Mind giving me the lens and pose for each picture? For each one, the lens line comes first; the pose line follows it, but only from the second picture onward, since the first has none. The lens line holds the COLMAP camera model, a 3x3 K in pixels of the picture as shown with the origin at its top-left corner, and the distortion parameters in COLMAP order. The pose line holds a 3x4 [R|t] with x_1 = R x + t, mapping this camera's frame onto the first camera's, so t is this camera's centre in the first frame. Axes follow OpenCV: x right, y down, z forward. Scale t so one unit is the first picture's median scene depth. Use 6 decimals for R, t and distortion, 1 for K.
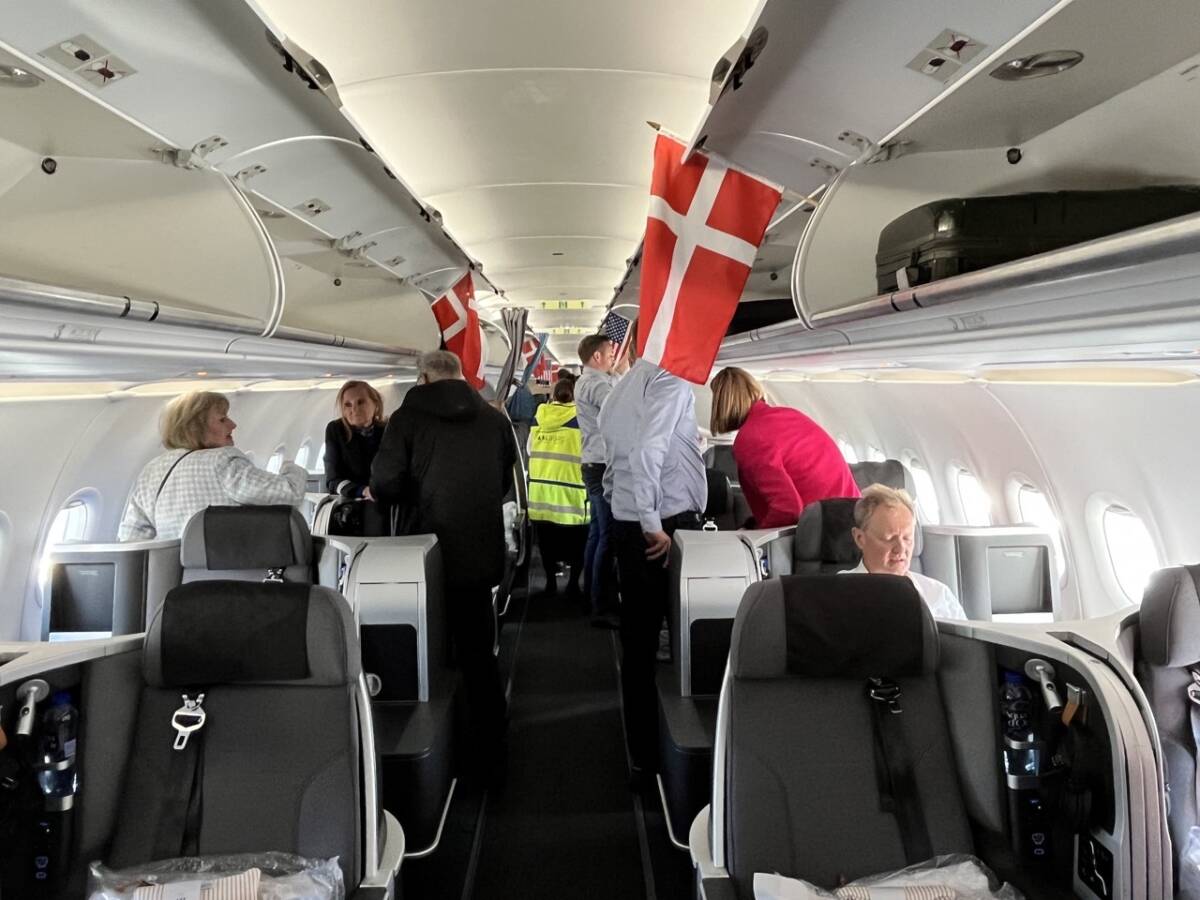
lens RADIAL K [[836.5, 0, 600.2], [0, 836.5, 443.6], [0, 0, 1]] dist [0.004661, 0.000637]
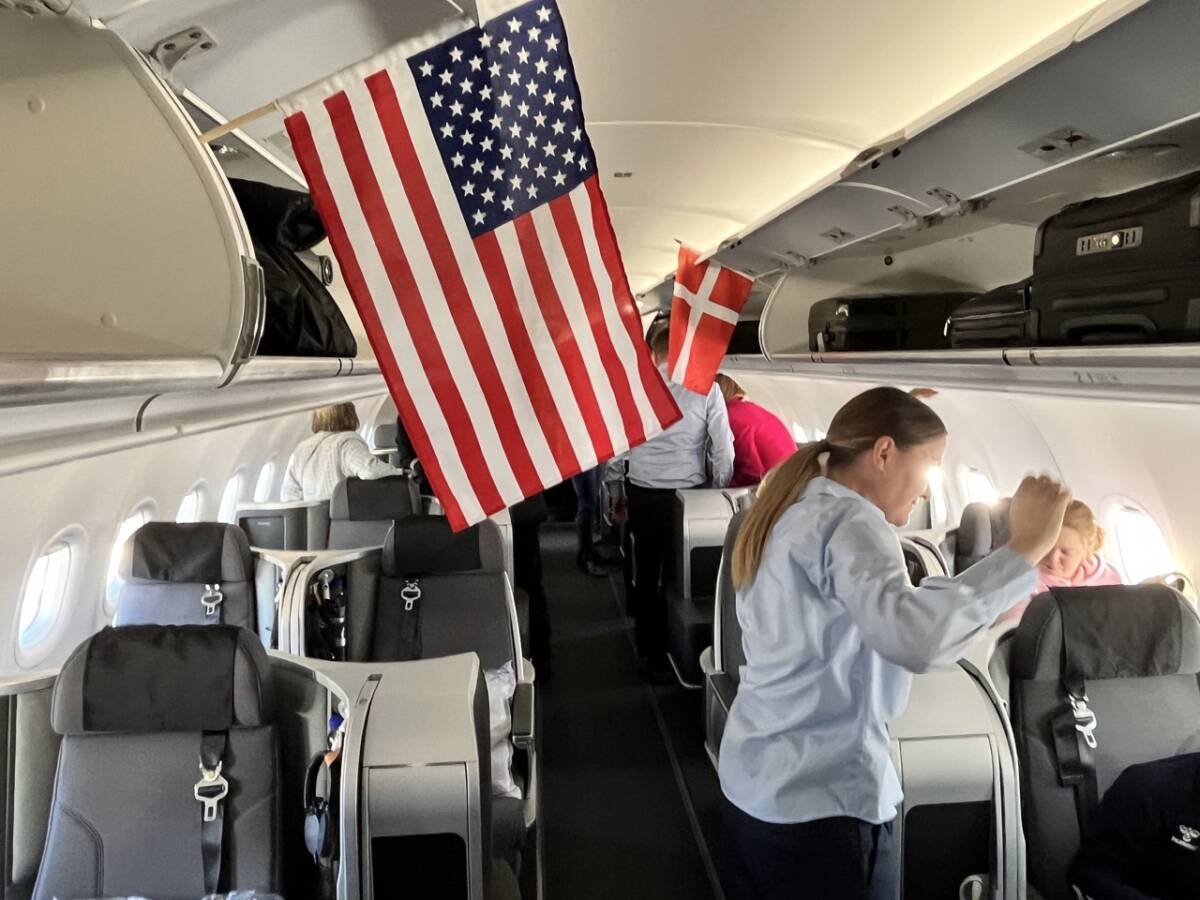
lens RADIAL K [[836.5, 0, 599.2], [0, 836.5, 453.8], [0, 0, 1]] dist [0.004661, 0.000637]
pose [[0.998983, -0.008091, 0.044361, -0.170411], [0.006574, 0.999392, 0.034240, -0.012626], [-0.044611, -0.033913, 0.998429, -0.678913]]
